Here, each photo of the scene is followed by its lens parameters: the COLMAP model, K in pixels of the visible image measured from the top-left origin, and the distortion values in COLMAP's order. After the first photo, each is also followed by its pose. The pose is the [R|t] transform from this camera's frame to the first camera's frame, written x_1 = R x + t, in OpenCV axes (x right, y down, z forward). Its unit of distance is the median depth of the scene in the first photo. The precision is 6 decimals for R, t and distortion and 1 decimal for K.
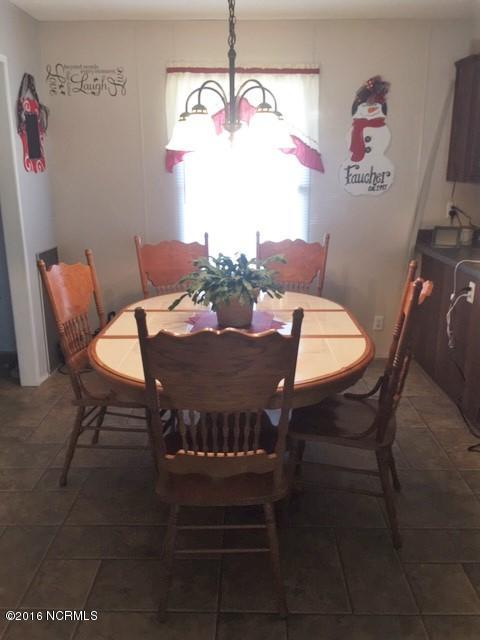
lens RADIAL K [[548.1, 0, 239.7], [0, 548.1, 319.2], [0, 0, 1]] dist [0.032406, -0.002484]
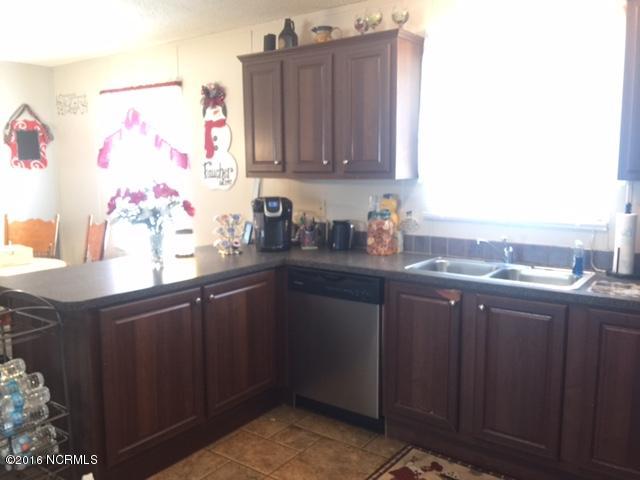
lens RADIAL K [[548.1, 0, 319.5], [0, 548.1, 240.4], [0, 0, 1]] dist [0.032406, -0.002484]
pose [[0.805543, 0.076043, -0.587637, 1.051408], [-0.144378, 0.987030, -0.070189, -0.083885], [0.574678, 0.141383, 0.806075, 0.278838]]
